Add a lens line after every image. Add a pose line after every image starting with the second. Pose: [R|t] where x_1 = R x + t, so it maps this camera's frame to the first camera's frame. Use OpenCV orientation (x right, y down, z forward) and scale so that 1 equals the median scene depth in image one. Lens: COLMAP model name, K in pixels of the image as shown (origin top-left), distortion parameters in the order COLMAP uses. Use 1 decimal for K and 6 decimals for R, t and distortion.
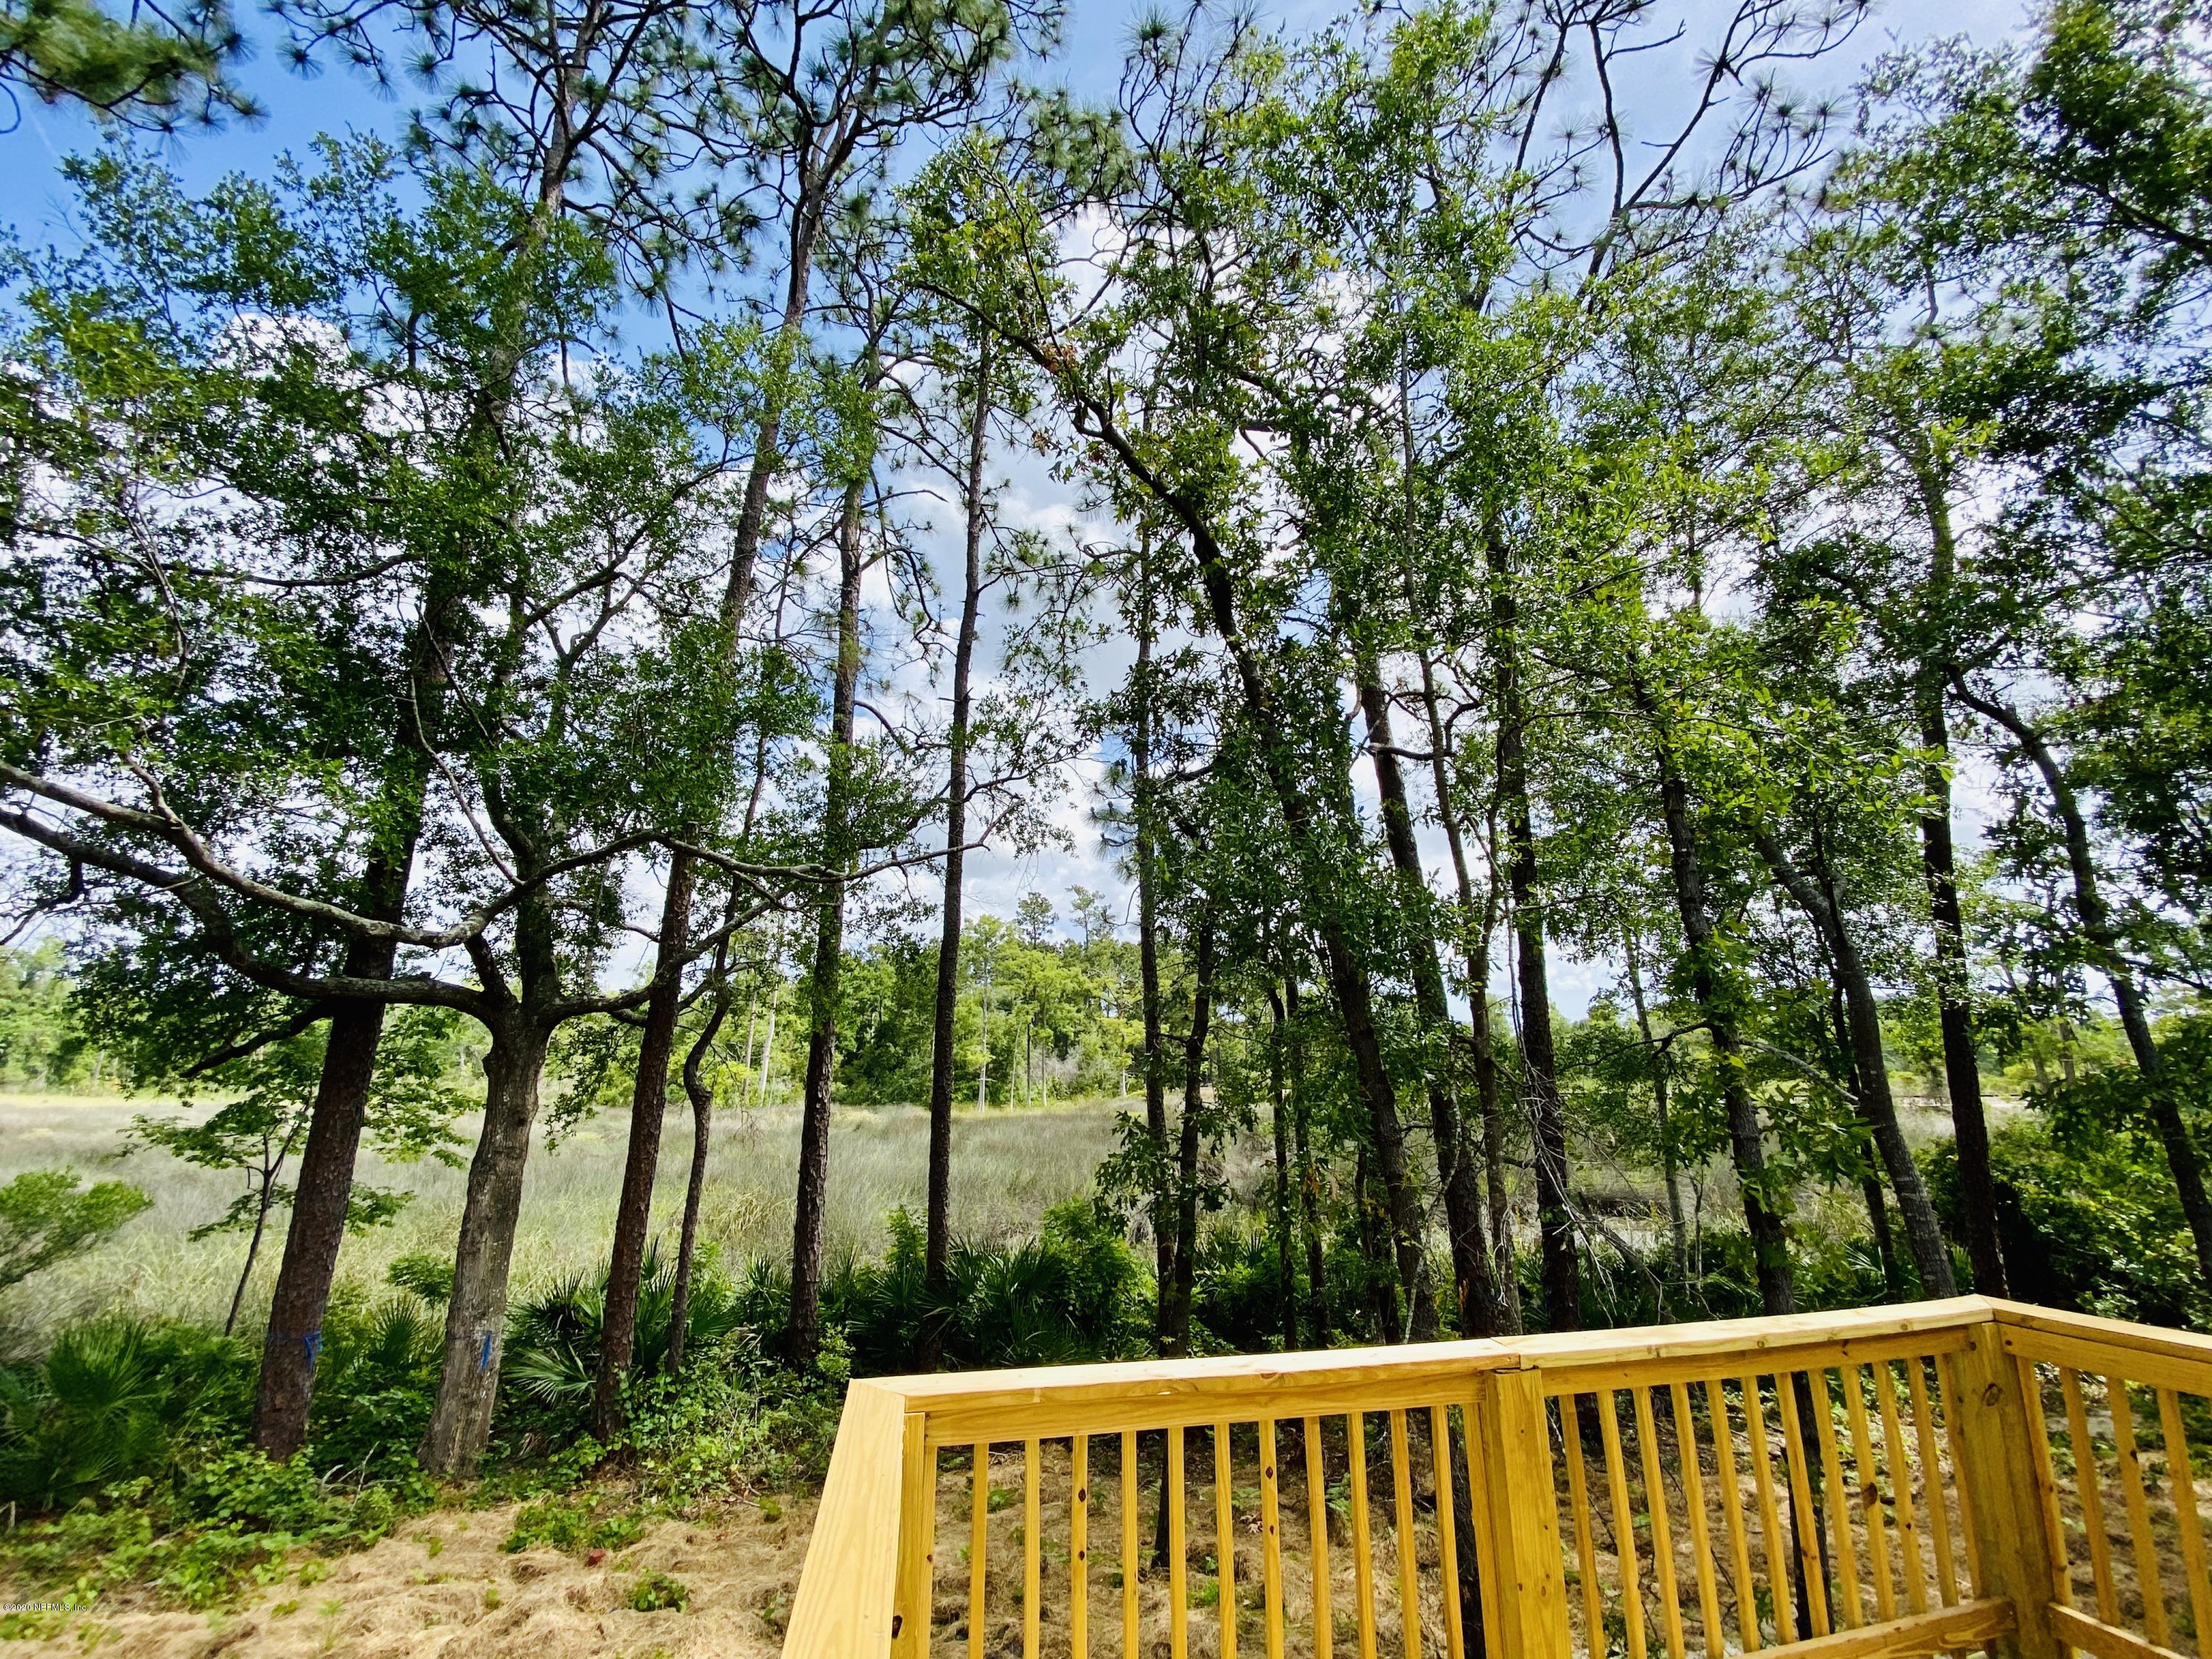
lens RADIAL K [[892.6, 0, 1107.5], [0, 892.6, 822.9], [0, 0, 1]] dist [0.002965, 0.000182]
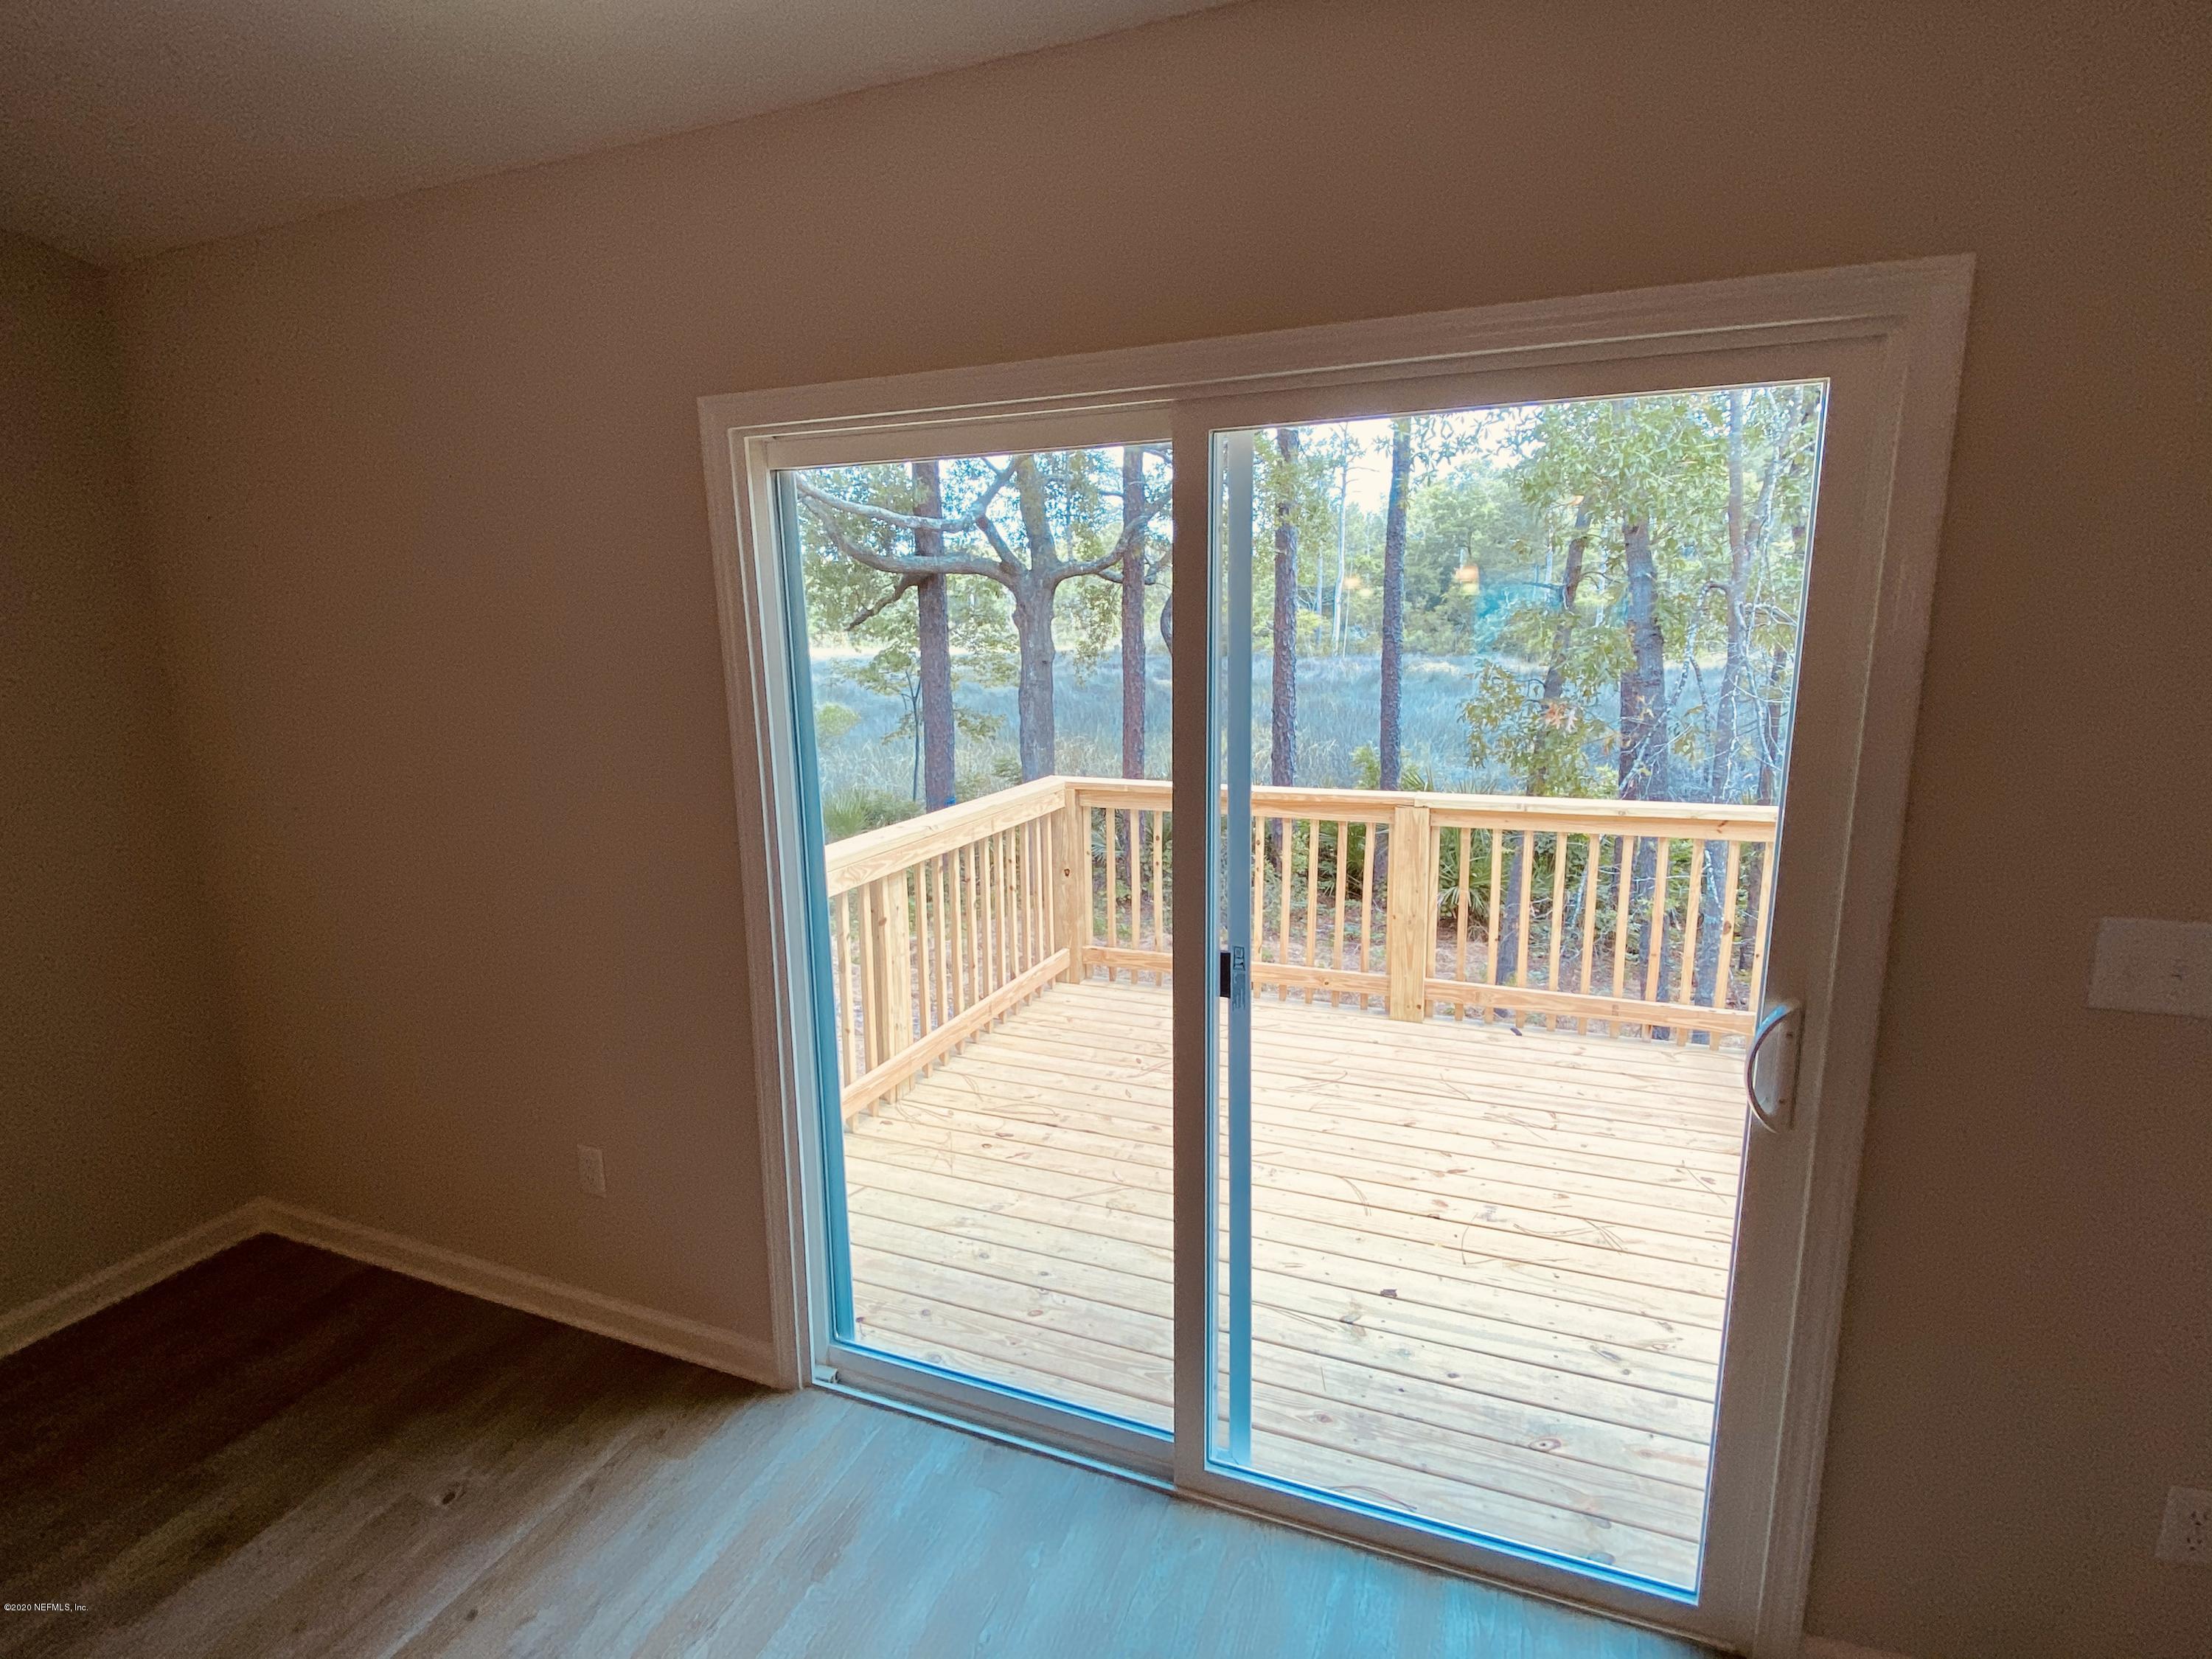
lens RADIAL K [[1049.4, 0, 1113.4], [0, 1049.4, 828.1], [0, 0, 1]] dist [0.001139, 0.000019]
pose [[0.846567, 0.090527, -0.524528, 0.194831], [0.156461, 0.899577, 0.407777, -0.041943], [0.508768, -0.427279, 0.747388, -0.140202]]
